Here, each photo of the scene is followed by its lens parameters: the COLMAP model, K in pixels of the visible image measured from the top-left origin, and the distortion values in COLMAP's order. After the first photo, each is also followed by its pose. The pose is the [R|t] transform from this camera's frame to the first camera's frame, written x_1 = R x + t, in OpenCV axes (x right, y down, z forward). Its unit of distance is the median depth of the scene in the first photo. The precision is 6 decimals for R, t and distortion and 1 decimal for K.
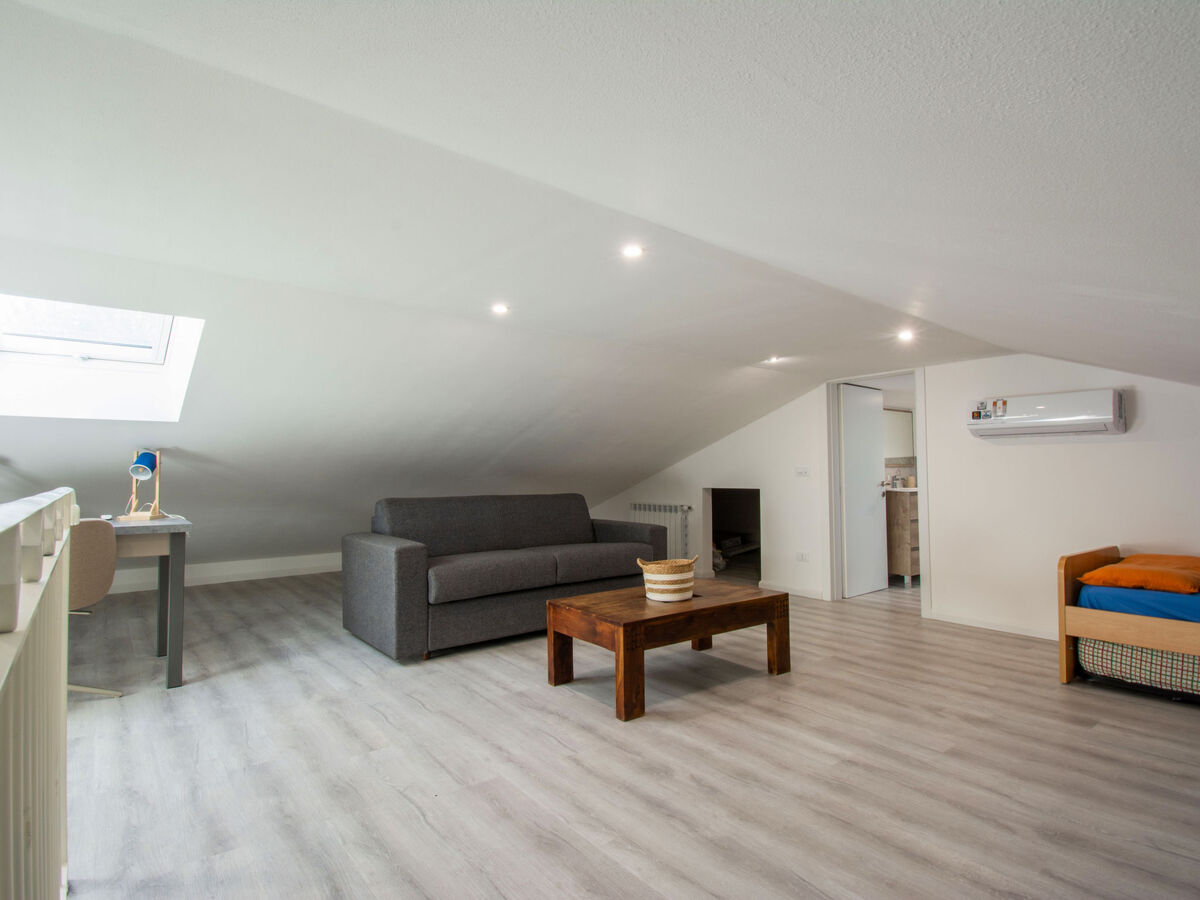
lens RADIAL K [[649.1, 0, 600.0], [0, 649.1, 450.0], [0, 0, 1]] dist [0.002888, -0.021052]
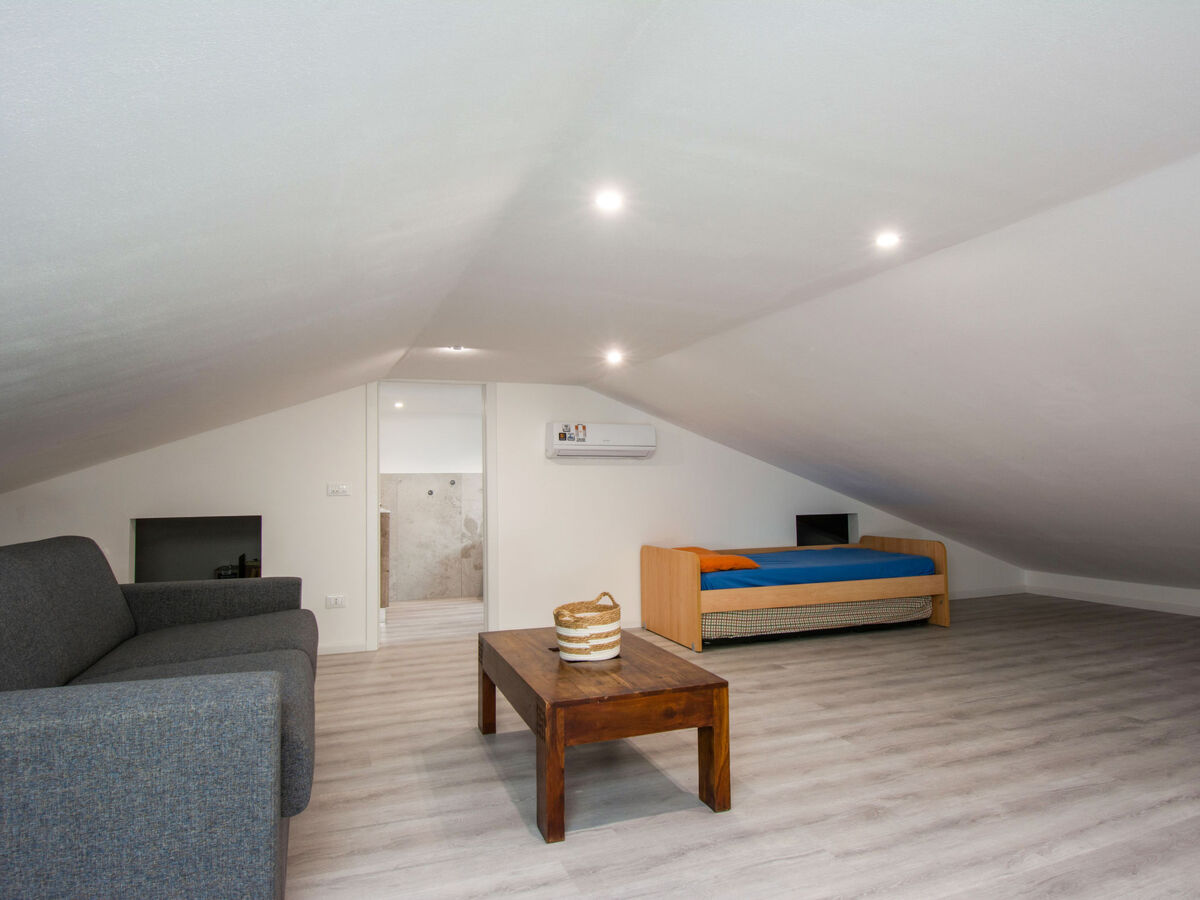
lens RADIAL K [[728.1, 0, 600.0], [0, 728.1, 450.0], [0, 0, 1]] dist [-0.003092, -0.002255]
pose [[0.265890, 0.047533, 0.962831, -0.951829], [-0.027348, 0.998754, -0.041754, 0.030059], [-0.963615, -0.015230, 0.266858, 1.014693]]
